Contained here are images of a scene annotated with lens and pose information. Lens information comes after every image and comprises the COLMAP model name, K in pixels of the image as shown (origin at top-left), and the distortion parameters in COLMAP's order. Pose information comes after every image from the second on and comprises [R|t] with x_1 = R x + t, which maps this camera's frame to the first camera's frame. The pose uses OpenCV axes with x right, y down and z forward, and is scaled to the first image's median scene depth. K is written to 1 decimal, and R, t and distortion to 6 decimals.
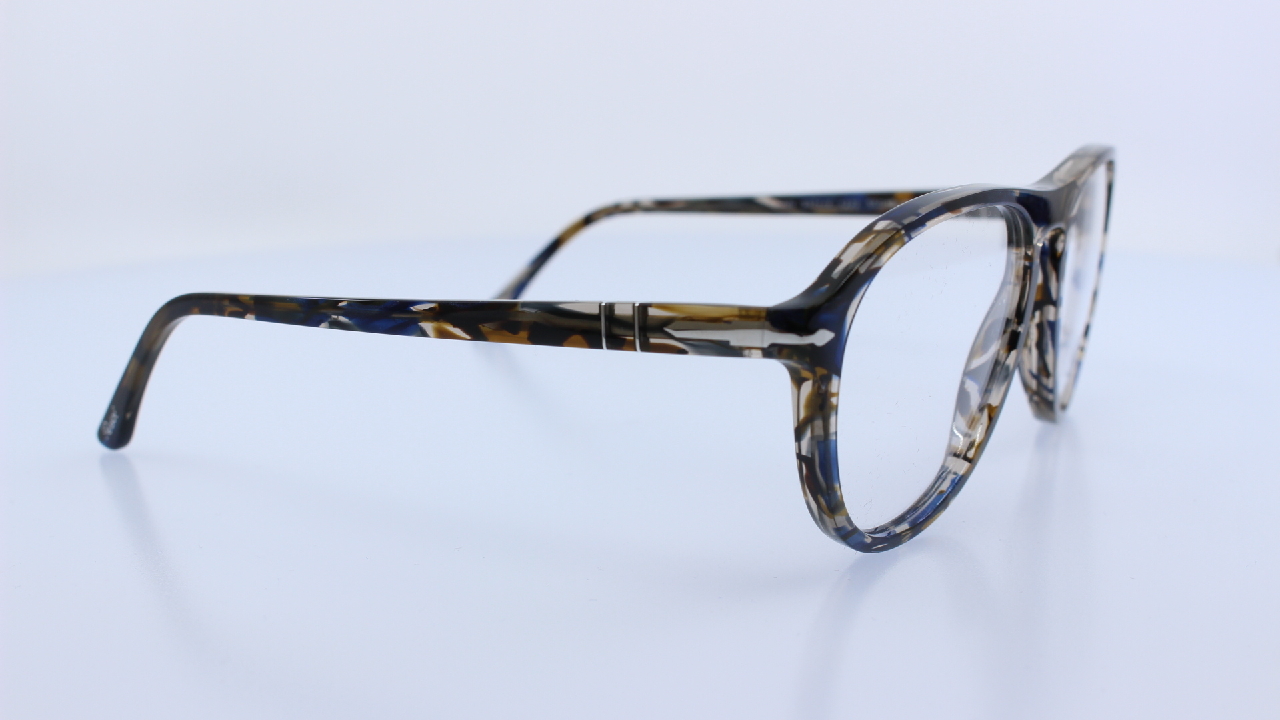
lens RADIAL K [[1688.2, 0, 637.4], [0, 1688.2, 361.0], [0, 0, 1]] dist [-0.083238, 0.000000]
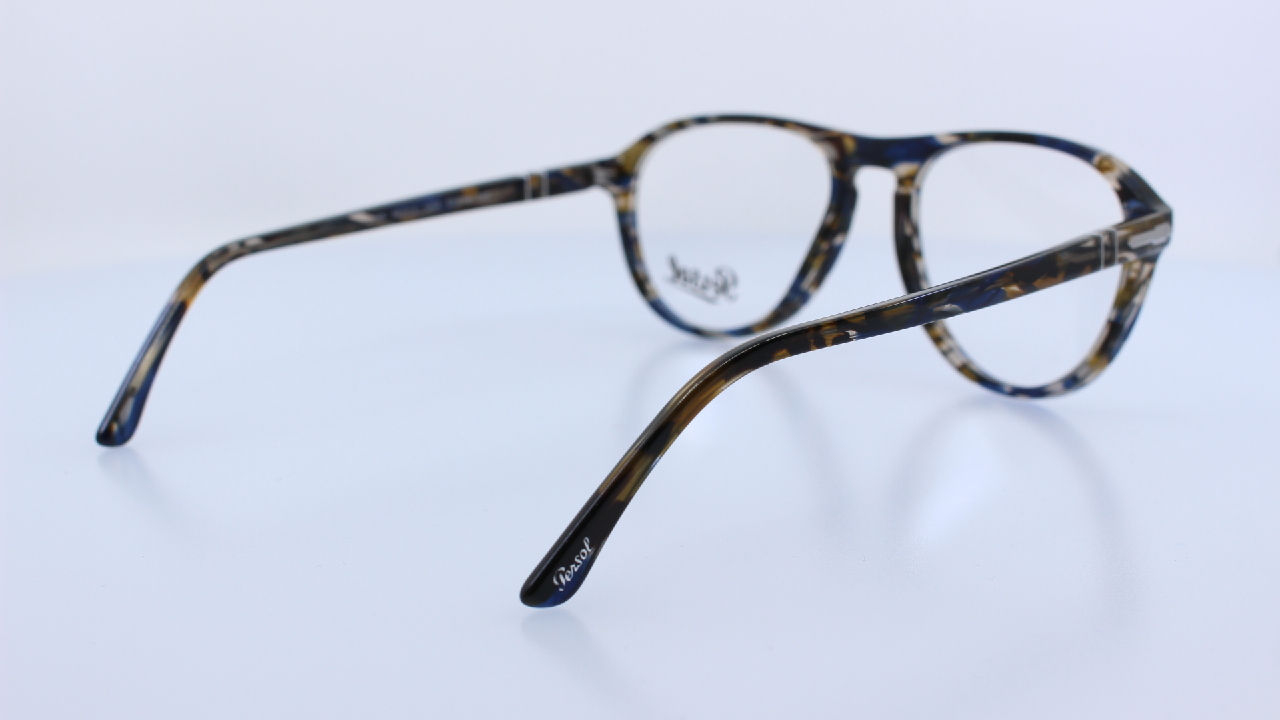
lens RADIAL K [[1688.2, 0, 642.2], [0, 1688.2, 361.5], [0, 0, 1]] dist [-0.083238, 0.000000]
pose [[0.251454, -0.200613, 0.946850, -1.131729], [0.214521, 0.965503, 0.147595, -0.173829], [-0.943796, 0.166005, 0.285816, 0.847386]]
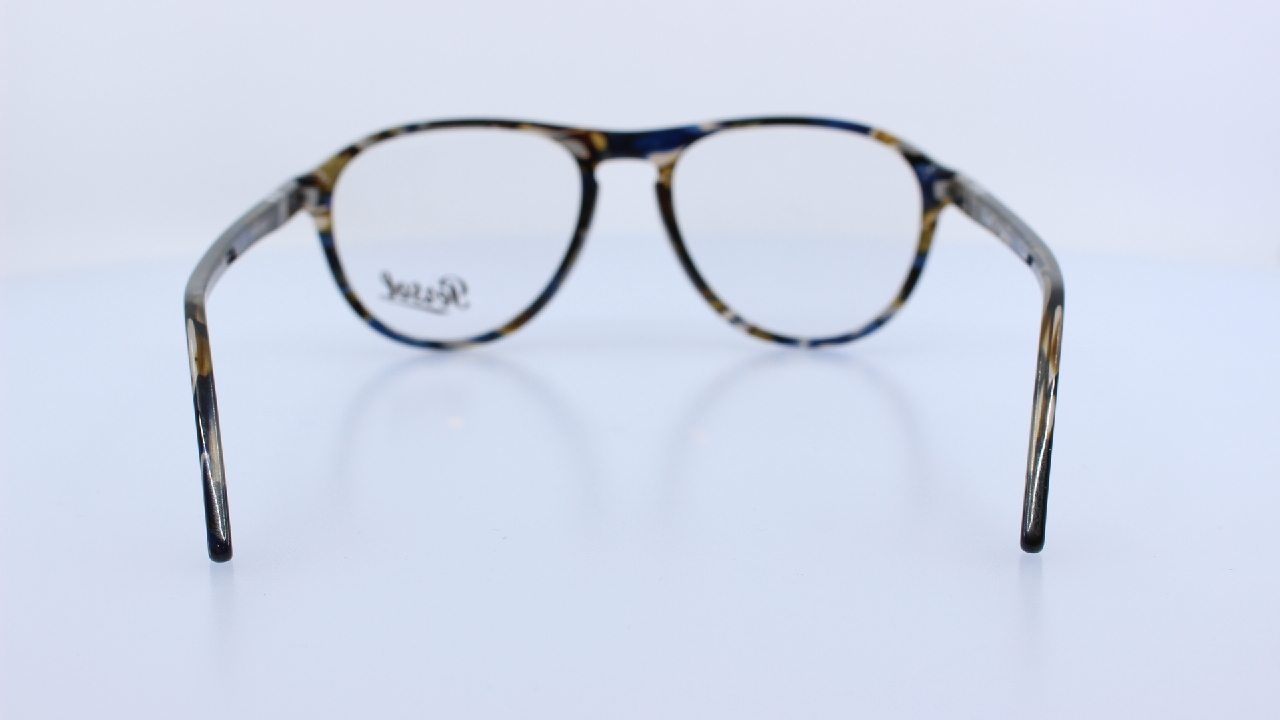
lens RADIAL K [[1688.2, 0, 643.0], [0, 1688.2, 355.8], [0, 0, 1]] dist [-0.083238, 0.000000]
pose [[-0.506400, -0.172573, 0.844854, -1.014596], [0.199937, 0.929570, 0.309719, -0.372214], [-0.838799, 0.325759, -0.436230, 1.707341]]
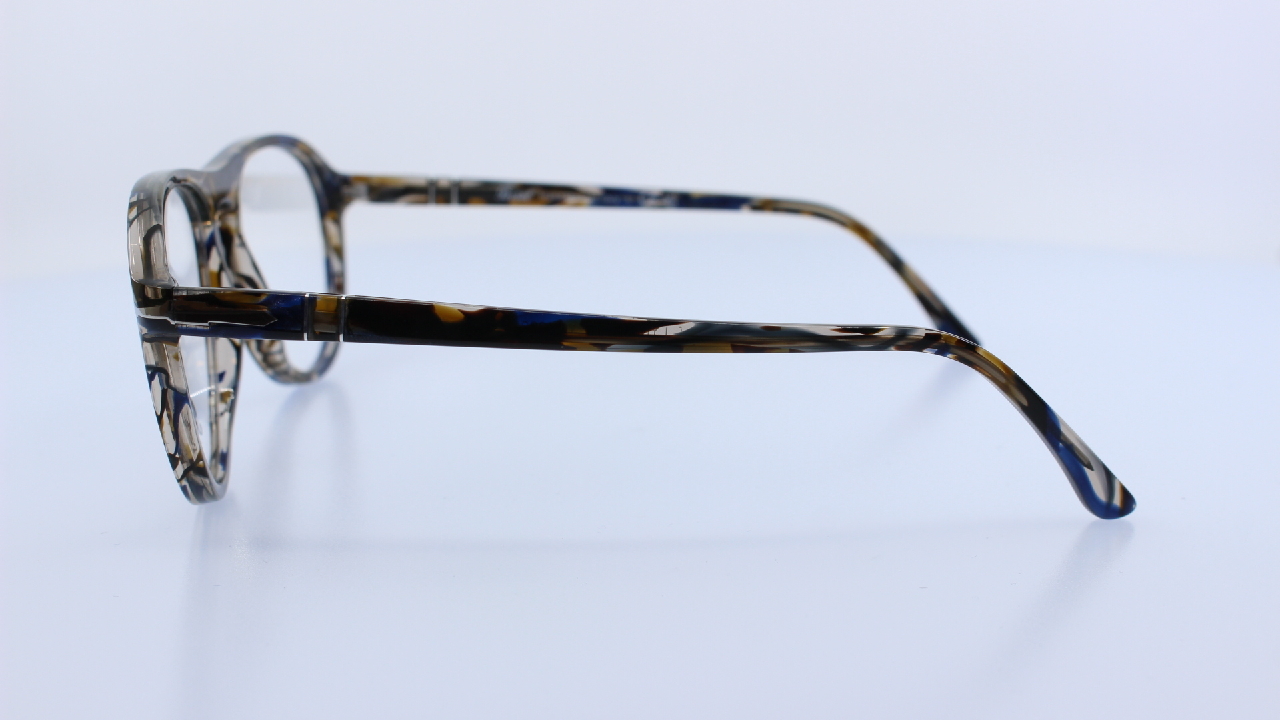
lens RADIAL K [[1688.2, 0, 636.6], [0, 1688.2, 363.5], [0, 0, 1]] dist [-0.083238, 0.000000]
pose [[-0.862248, 0.131461, -0.489129, 0.574155], [-0.087104, 0.912852, 0.398891, -0.472230], [0.498941, 0.386548, -0.775654, 2.120587]]
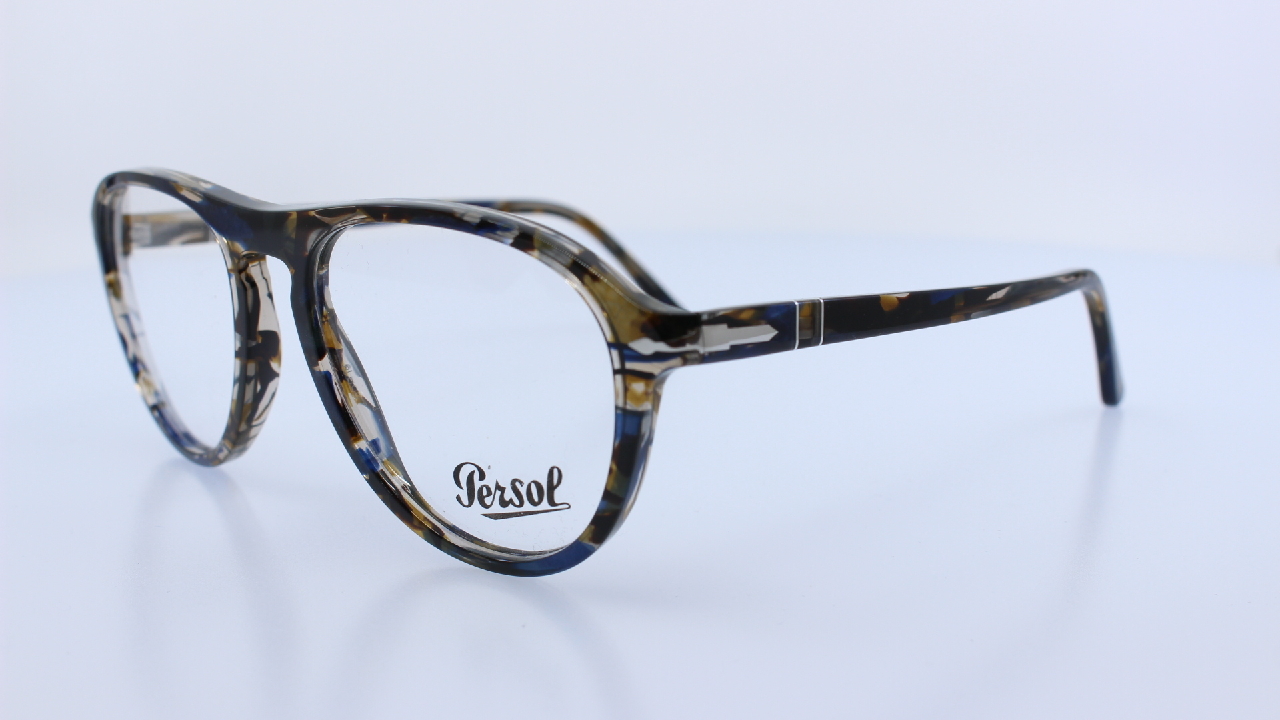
lens RADIAL K [[1688.2, 0, 649.6], [0, 1688.2, 363.9], [0, 0, 1]] dist [-0.083238, 0.000000]
pose [[-0.238240, 0.225298, -0.944713, 1.116526], [-0.195354, 0.941723, 0.273850, -0.325702], [0.951356, 0.249796, -0.180343, 1.422419]]
